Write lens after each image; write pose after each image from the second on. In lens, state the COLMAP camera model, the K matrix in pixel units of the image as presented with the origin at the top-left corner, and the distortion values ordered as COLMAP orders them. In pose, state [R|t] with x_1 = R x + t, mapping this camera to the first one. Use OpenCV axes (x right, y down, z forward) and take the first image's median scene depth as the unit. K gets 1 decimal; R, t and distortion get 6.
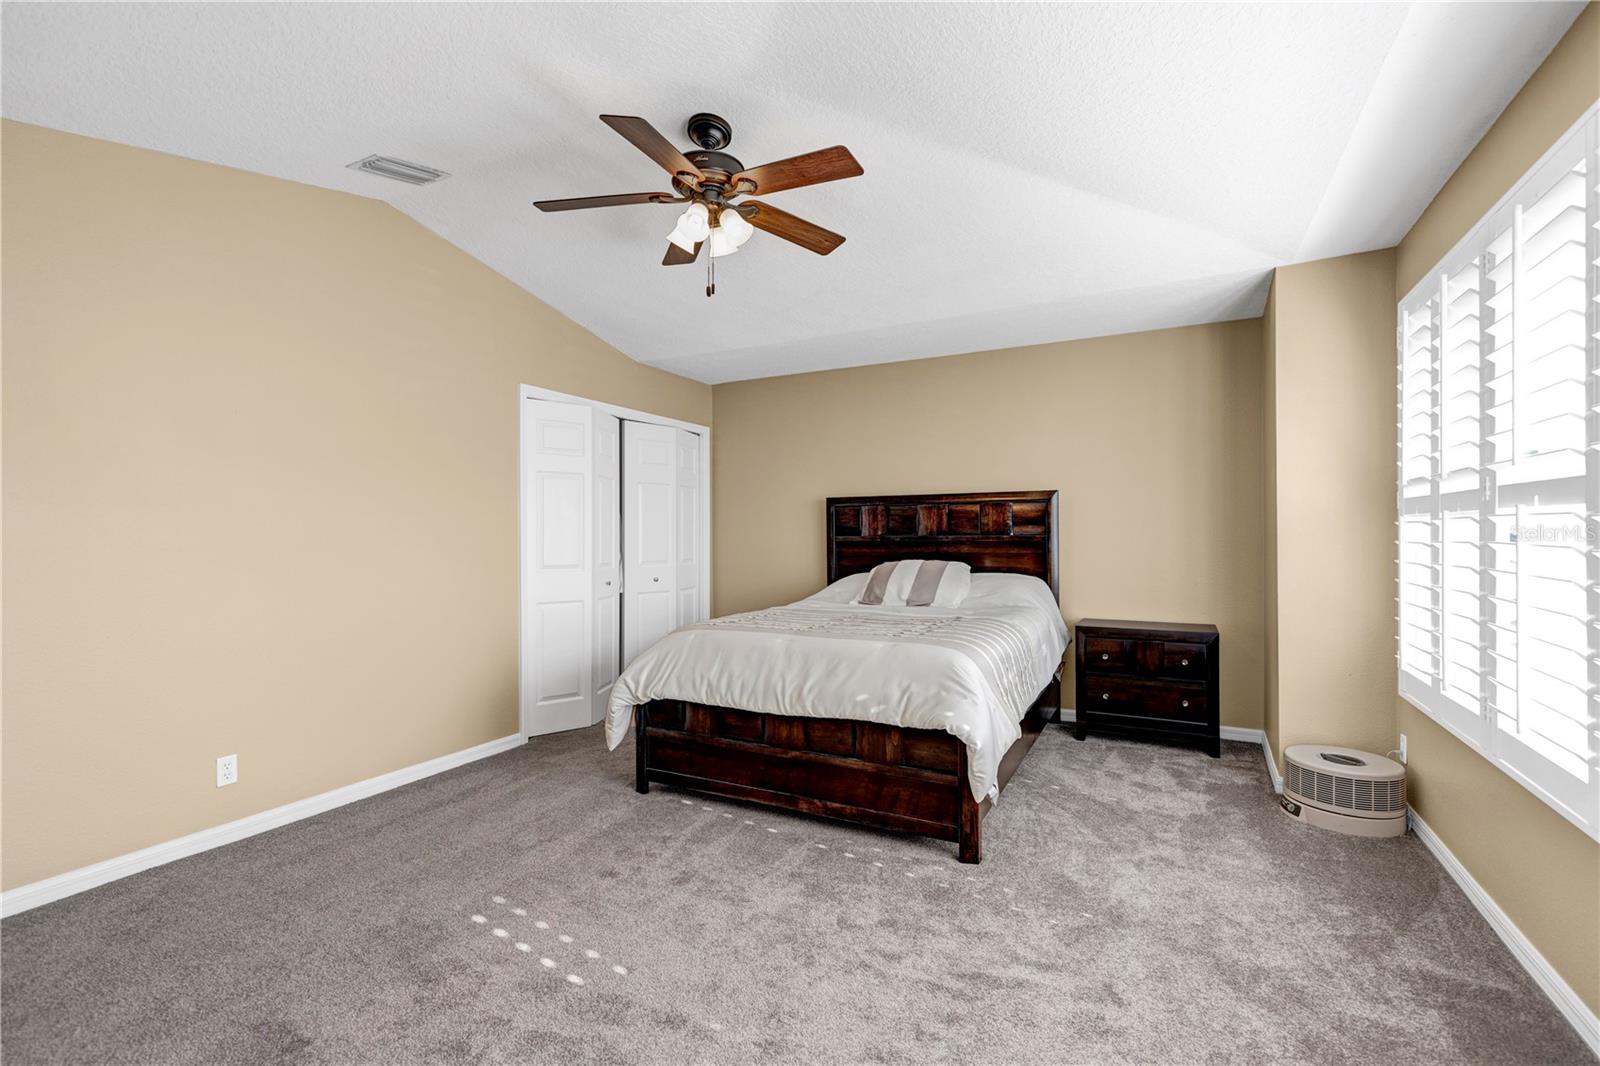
lens RADIAL K [[741.4, 0, 804.2], [0, 741.4, 539.5], [0, 0, 1]] dist [0.008798, -0.000371]
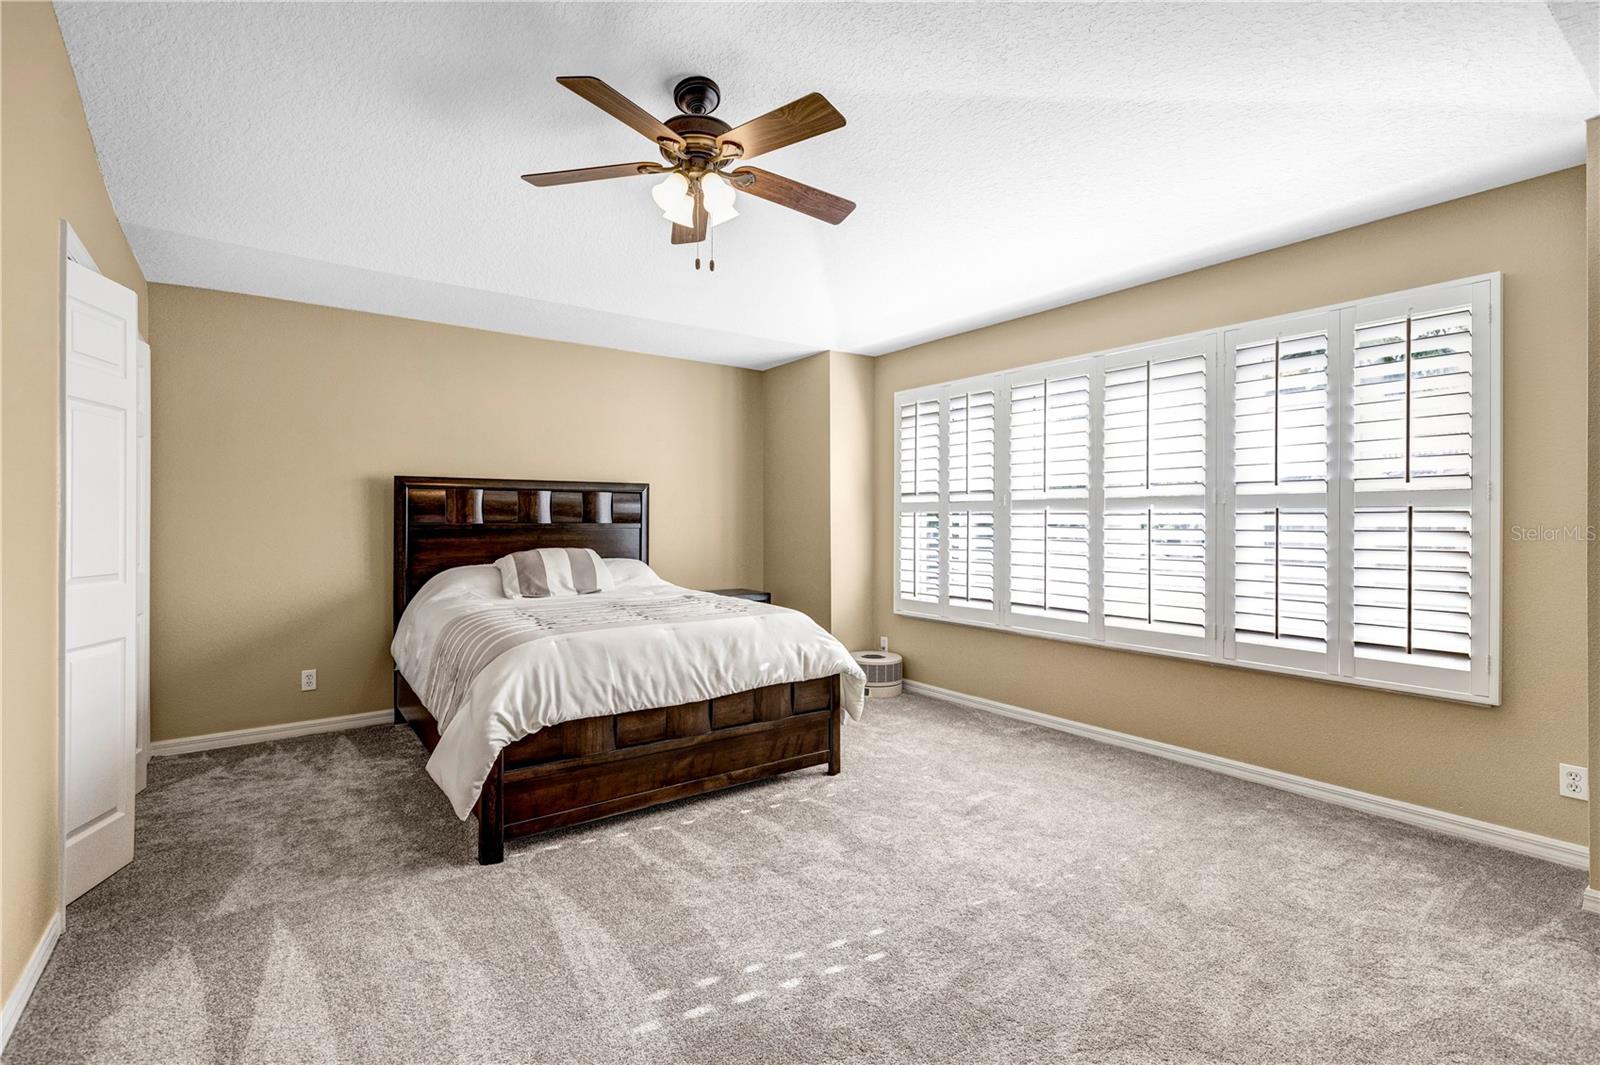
lens RADIAL K [[741.4, 0, 795.3], [0, 741.4, 529.9], [0, 0, 1]] dist [0.008798, -0.000371]
pose [[0.429117, -0.006955, 0.903222, -0.896694], [0.006699, 0.999967, 0.004517, 0.002687], [-0.903224, 0.004112, 0.429150, 0.466543]]
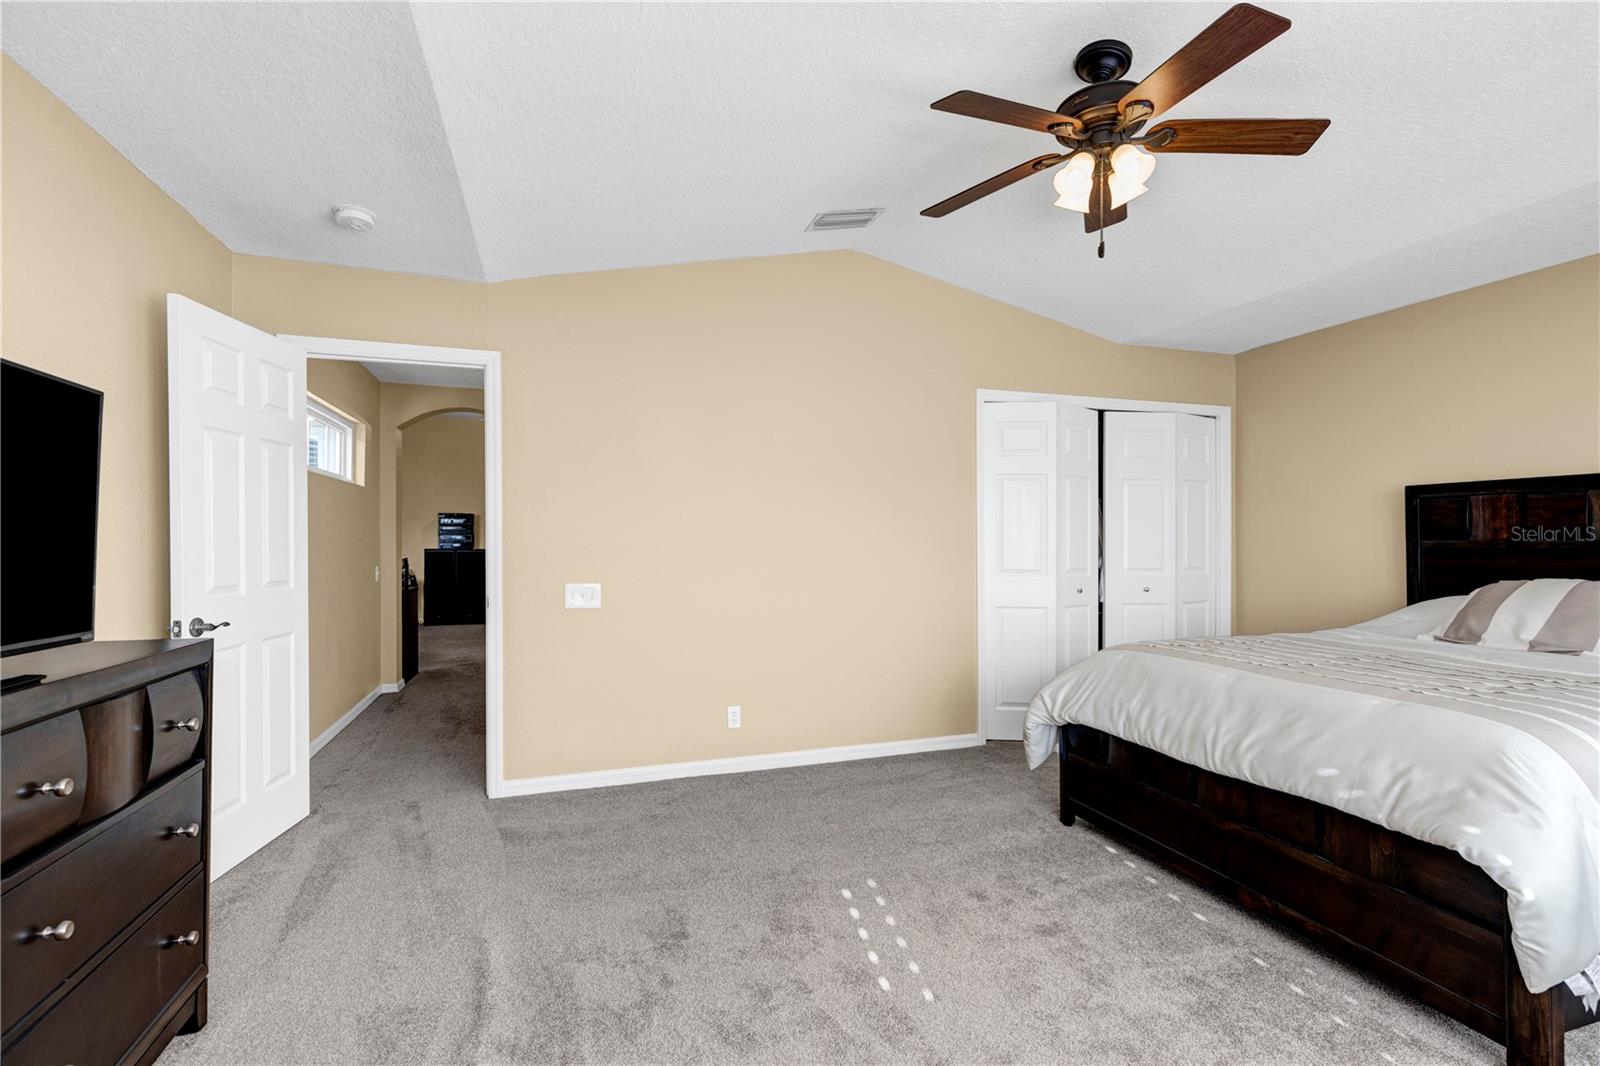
lens RADIAL K [[741.4, 0, 775.8], [0, 741.4, 543.0], [0, 0, 1]] dist [0.008798, -0.000371]
pose [[0.700694, 0.005619, -0.713440, 0.208445], [-0.005224, 0.999983, 0.002746, -0.001657], [0.713443, 0.001803, 0.700711, 0.133712]]
